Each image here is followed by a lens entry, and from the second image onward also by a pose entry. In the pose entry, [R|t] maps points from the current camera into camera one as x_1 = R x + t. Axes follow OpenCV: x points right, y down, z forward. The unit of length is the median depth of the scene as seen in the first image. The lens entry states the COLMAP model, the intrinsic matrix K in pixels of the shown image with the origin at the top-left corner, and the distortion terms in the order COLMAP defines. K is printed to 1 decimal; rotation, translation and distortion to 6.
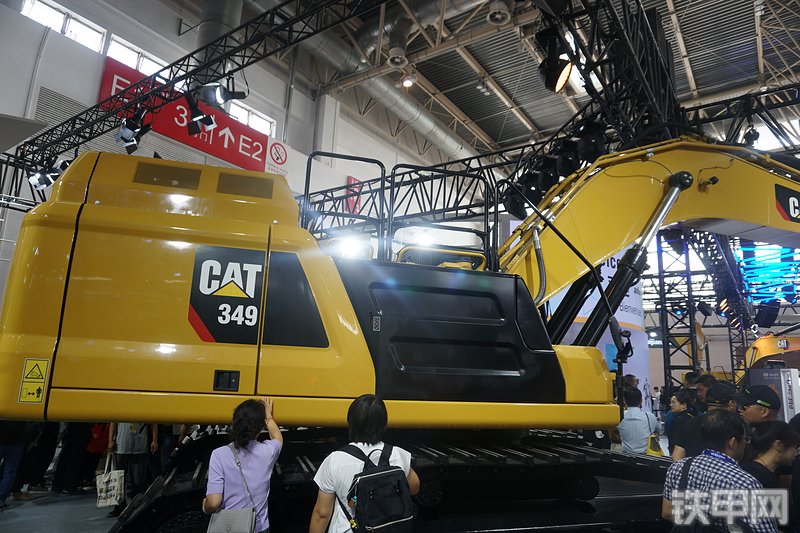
lens RADIAL K [[541.3, 0, 396.8], [0, 541.3, 268.1], [0, 0, 1]] dist [-0.042660, 0.028440]
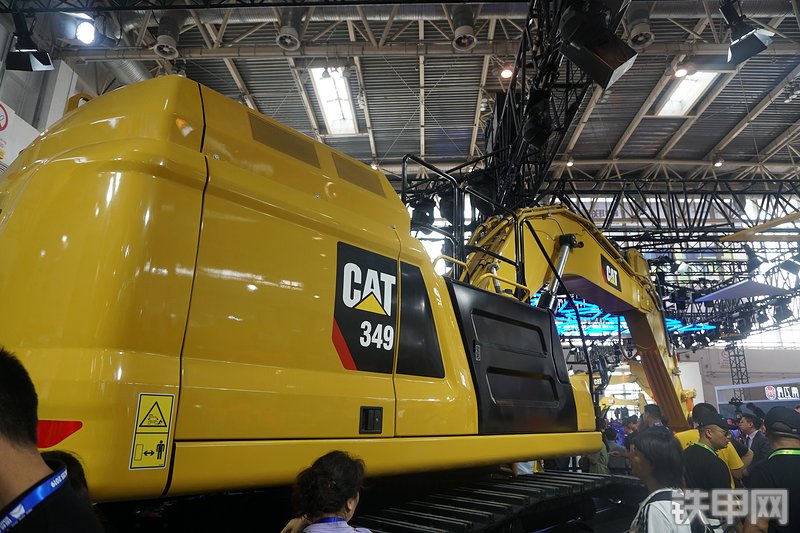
lens RADIAL K [[541.3, 0, 404.7], [0, 541.3, 266.3], [0, 0, 1]] dist [-0.042660, 0.028440]
pose [[0.837344, 0.123866, 0.532459, -0.687948], [-0.095202, 0.992150, -0.081090, 0.044928], [-0.538323, 0.017208, 0.842563, 0.300220]]
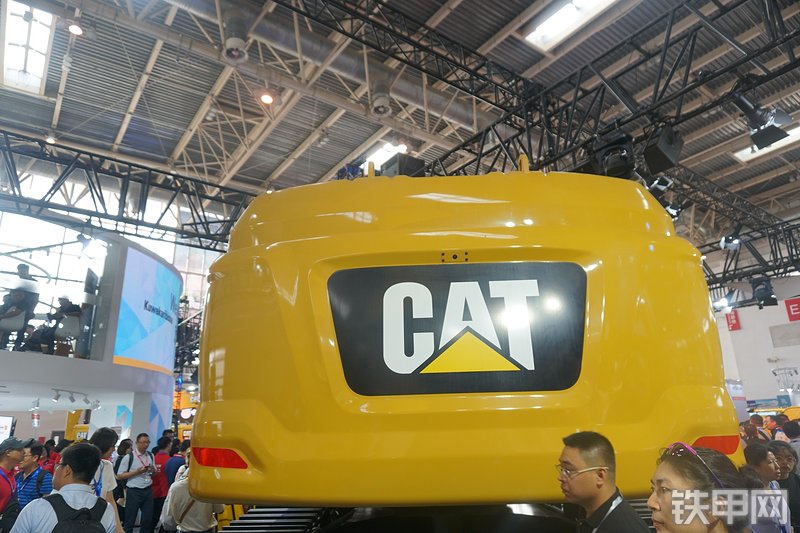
lens RADIAL K [[541.3, 0, 399.8], [0, 541.3, 264.4], [0, 0, 1]] dist [-0.042660, 0.028440]
pose [[0.315097, 0.248134, 0.916048, -1.476569], [-0.164162, 0.964917, -0.204904, 0.117455], [-0.934754, -0.085816, 0.344777, 1.089071]]
